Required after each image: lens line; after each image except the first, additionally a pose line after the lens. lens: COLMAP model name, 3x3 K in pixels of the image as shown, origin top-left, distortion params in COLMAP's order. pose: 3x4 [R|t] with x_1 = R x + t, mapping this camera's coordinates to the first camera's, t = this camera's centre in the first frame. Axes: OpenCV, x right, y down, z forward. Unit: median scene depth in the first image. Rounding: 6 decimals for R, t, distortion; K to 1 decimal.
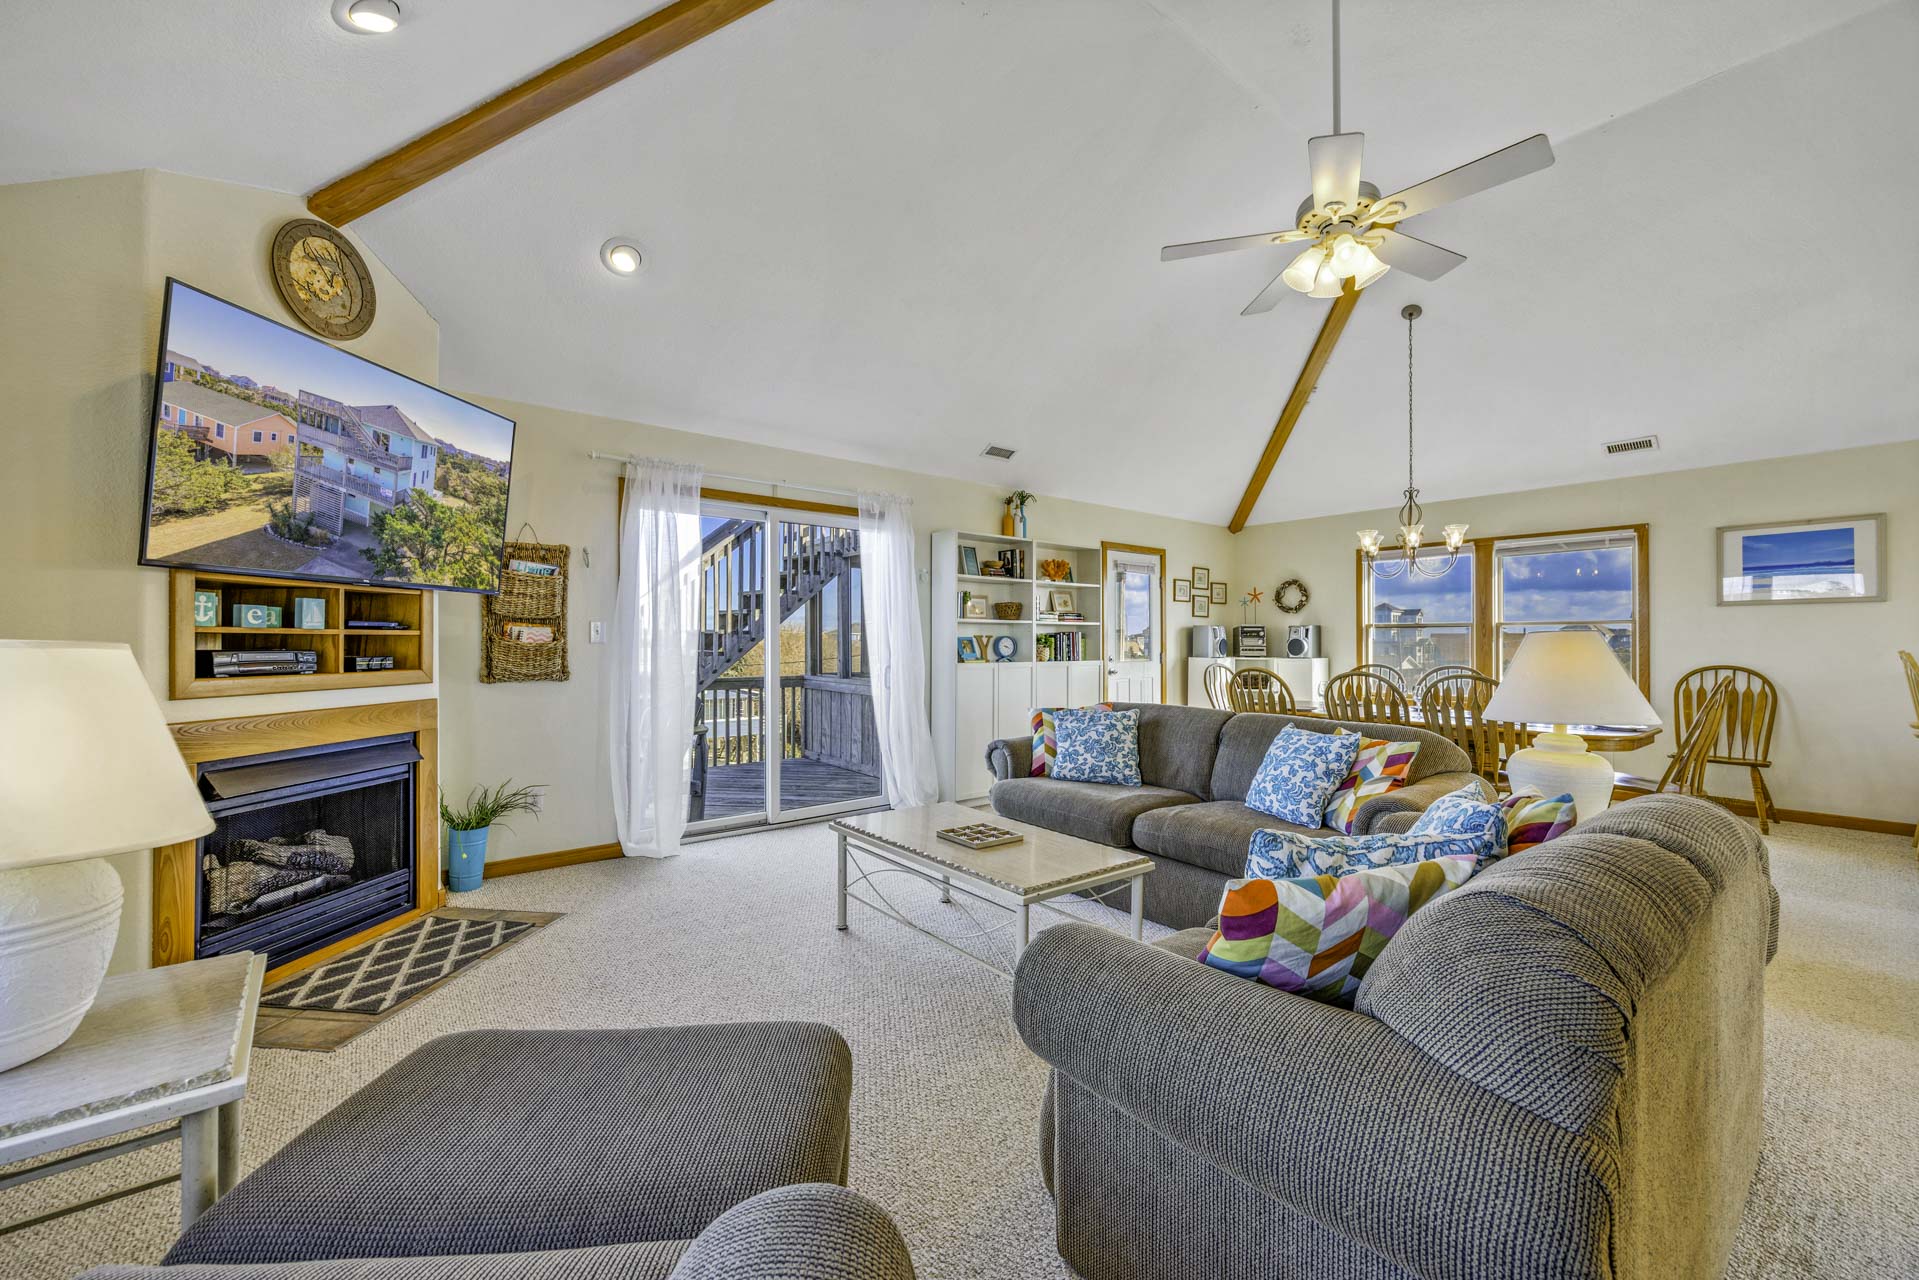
lens RADIAL K [[735.4, 0, 947.6], [0, 735.4, 642.4], [0, 0, 1]] dist [-0.010604, 0.001387]
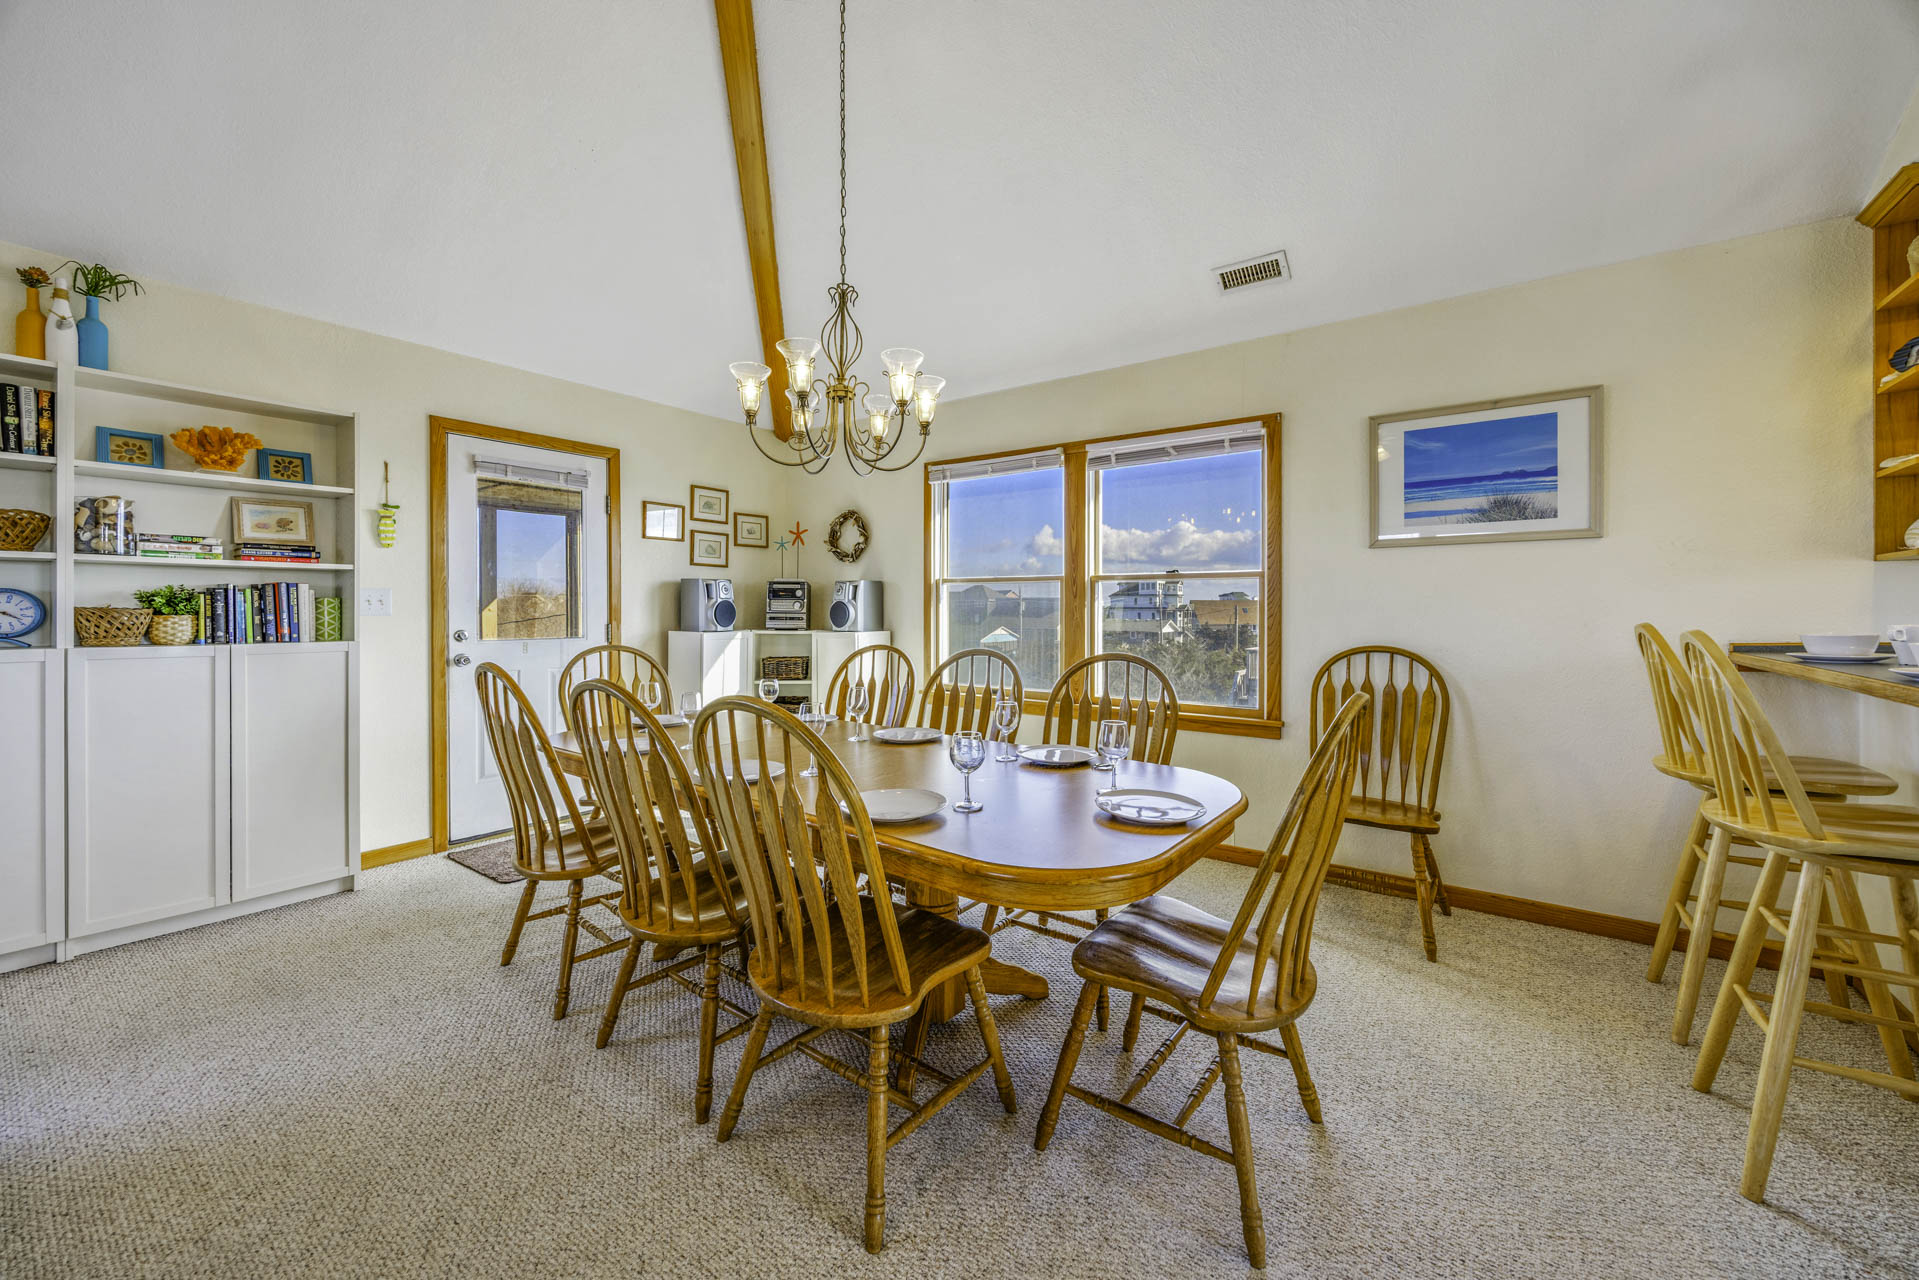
lens RADIAL K [[735.4, 0, 947.0], [0, 735.4, 614.5], [0, 0, 1]] dist [-0.010604, 0.001387]
pose [[0.965424, 0.000627, 0.260683, 0.734674], [-0.002931, 0.999960, 0.008449, 0.001828], [-0.260668, -0.008921, 0.965387, 0.661312]]
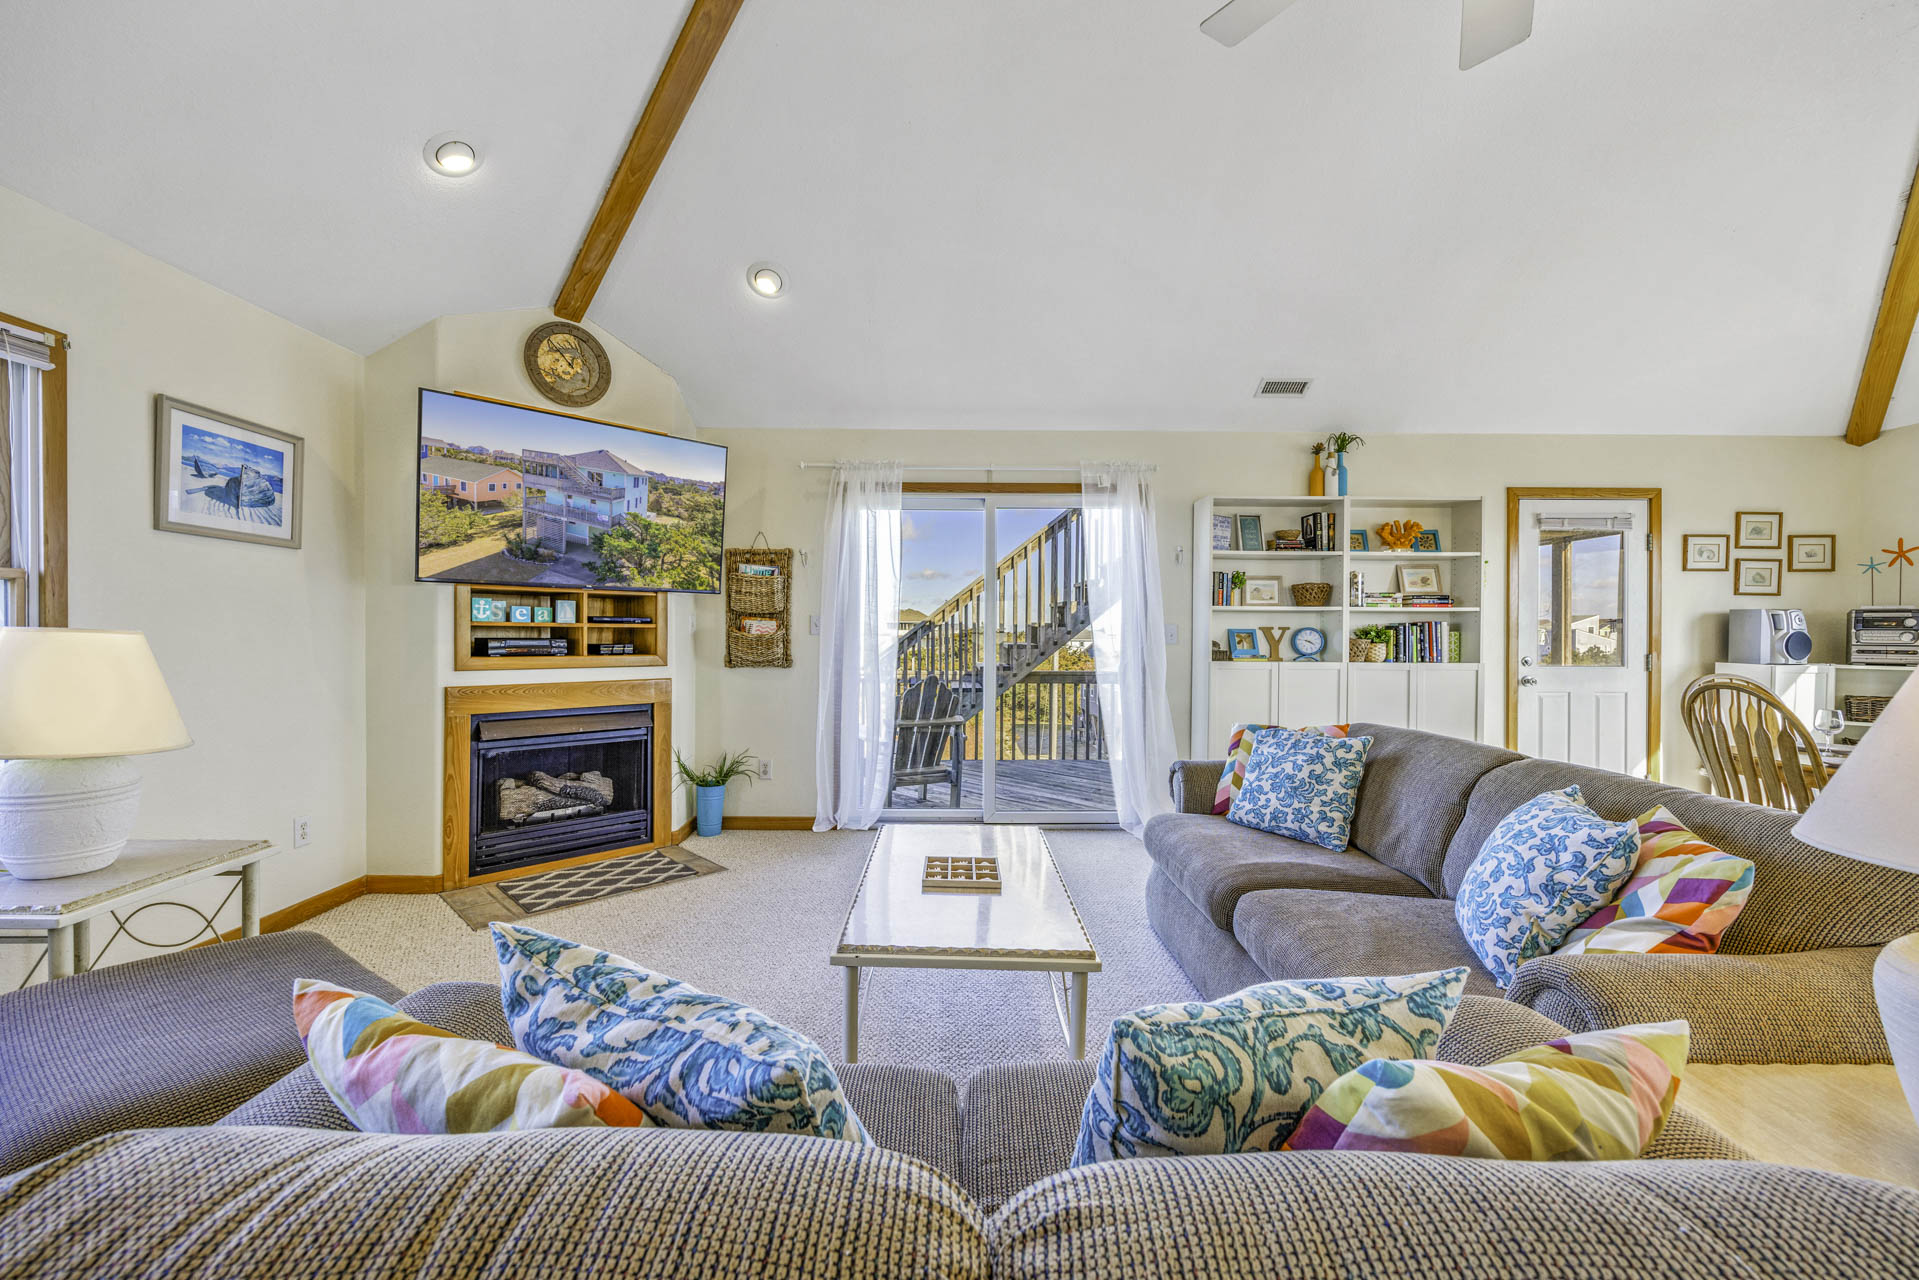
lens RADIAL K [[735.4, 0, 952.8], [0, 735.4, 645.8], [0, 0, 1]] dist [-0.010604, 0.001387]
pose [[0.786785, 0.010919, -0.617130, 0.381210], [-0.003652, 0.999908, 0.013035, 0.002233], [0.617216, -0.008002, 0.786753, 0.257364]]
